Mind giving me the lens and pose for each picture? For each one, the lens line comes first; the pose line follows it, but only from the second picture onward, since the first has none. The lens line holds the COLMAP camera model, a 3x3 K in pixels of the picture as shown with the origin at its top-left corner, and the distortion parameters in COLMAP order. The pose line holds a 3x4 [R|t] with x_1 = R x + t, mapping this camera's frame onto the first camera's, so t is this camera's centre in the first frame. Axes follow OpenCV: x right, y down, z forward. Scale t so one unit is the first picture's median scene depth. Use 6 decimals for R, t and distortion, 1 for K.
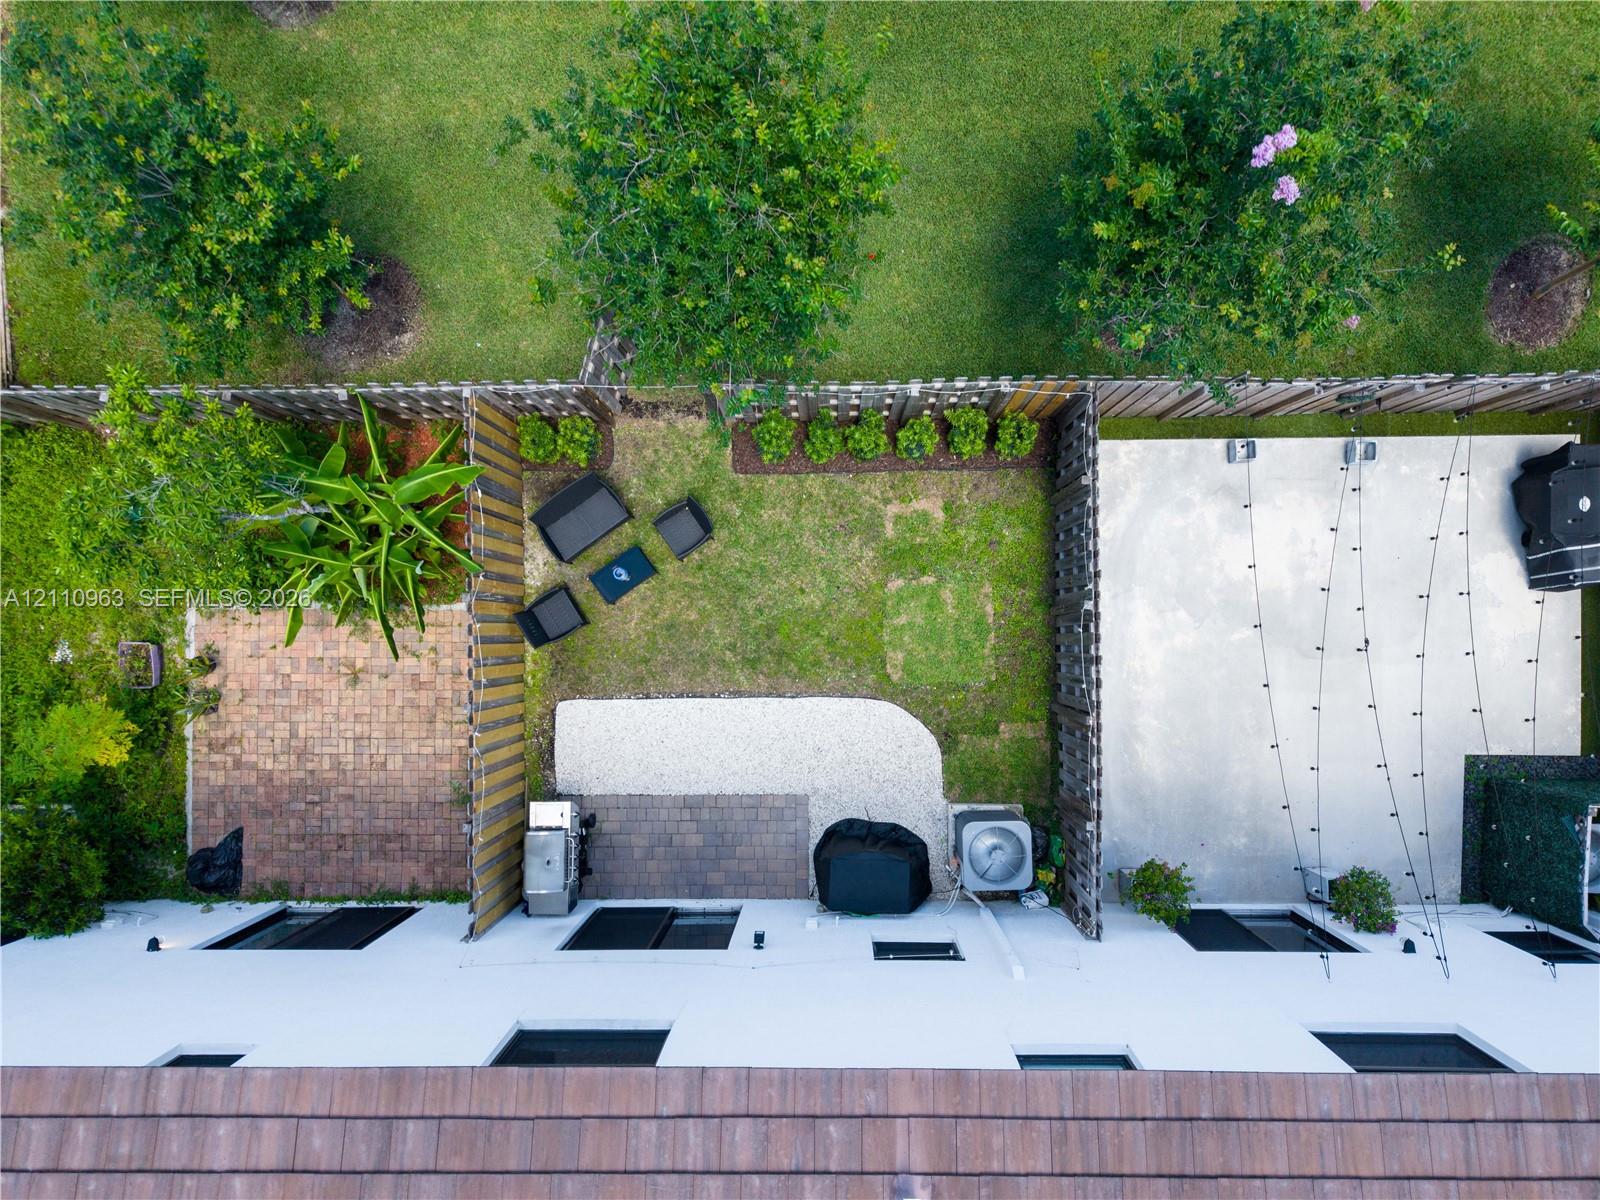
lens RADIAL K [[1104.5, 0, 800.0], [0, 1104.5, 600.0], [0, 0, 1]] dist [0.043124, -0.169617]
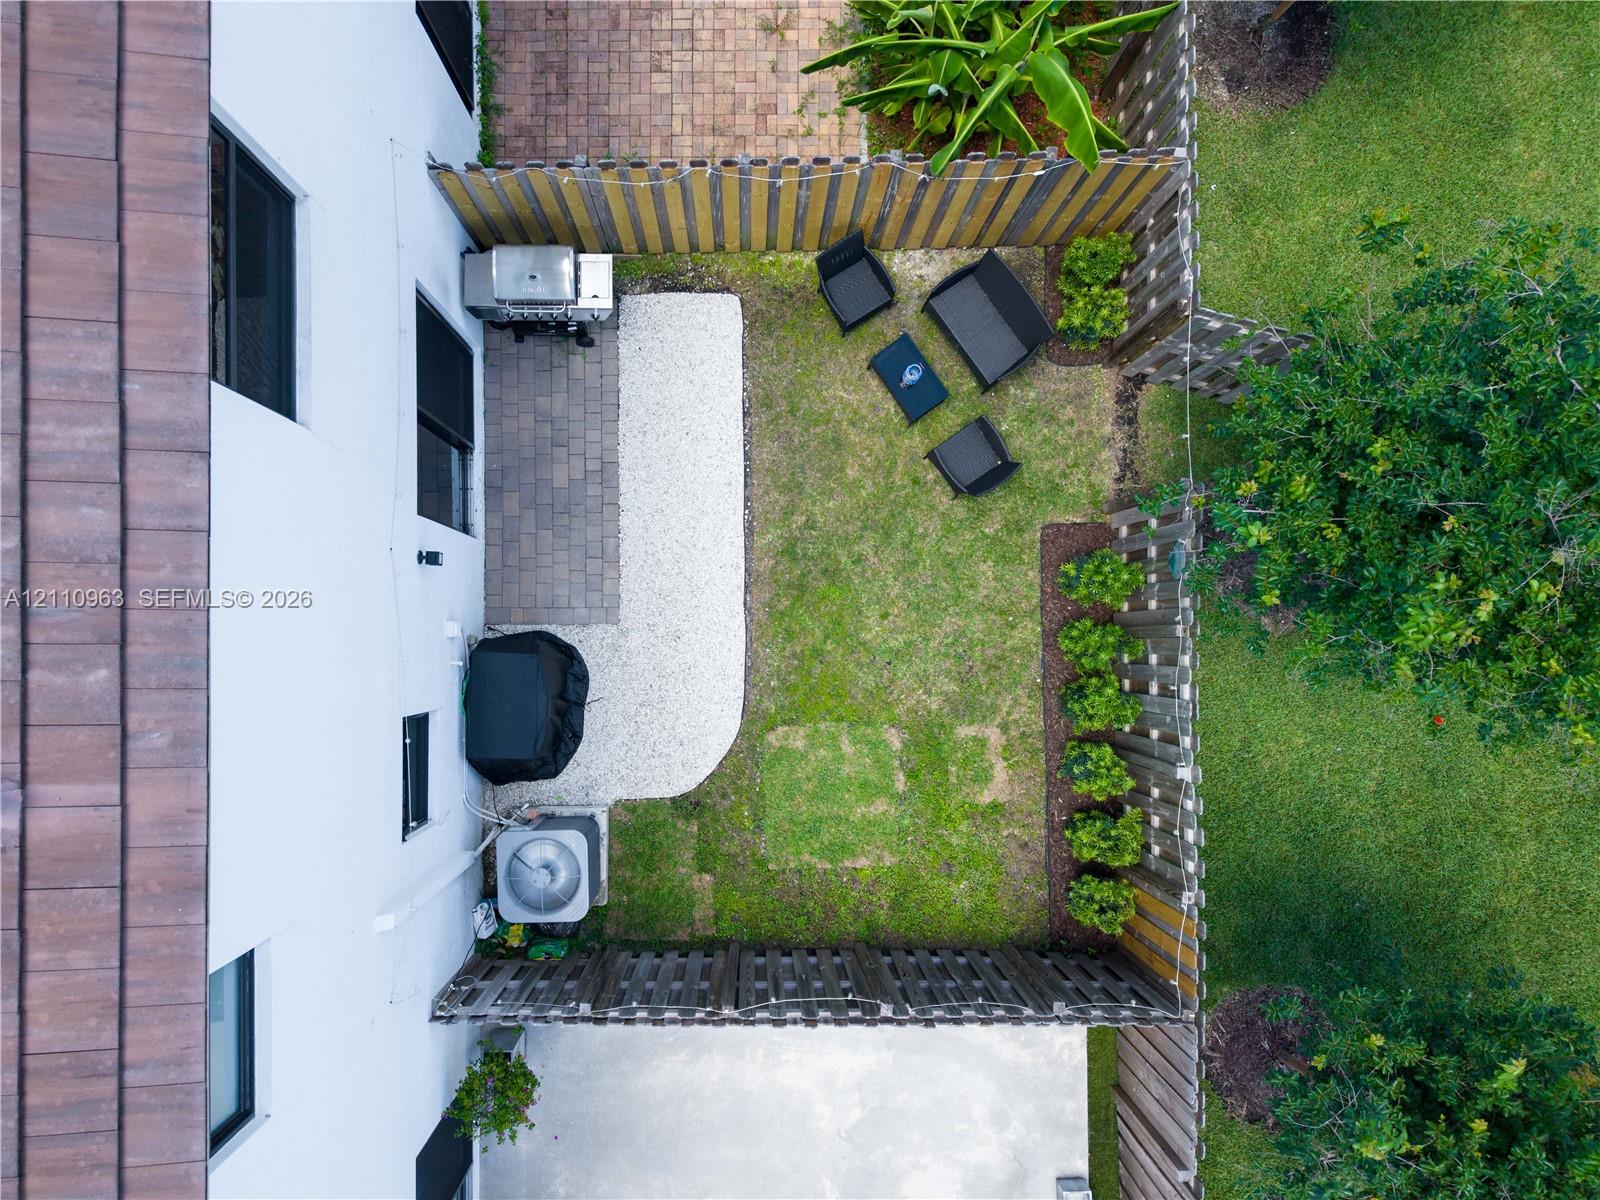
lens RADIAL K [[1182.2, 0, 757.0], [0, 1182.2, 620.5], [0, 0, 1]] dist [0.008257, -0.057660]
pose [[-0.000056, 0.999961, 0.008846, -0.002211], [-0.999448, -0.000350, 0.033232, 0.056441], [0.033234, -0.008840, 0.999408, 0.195258]]
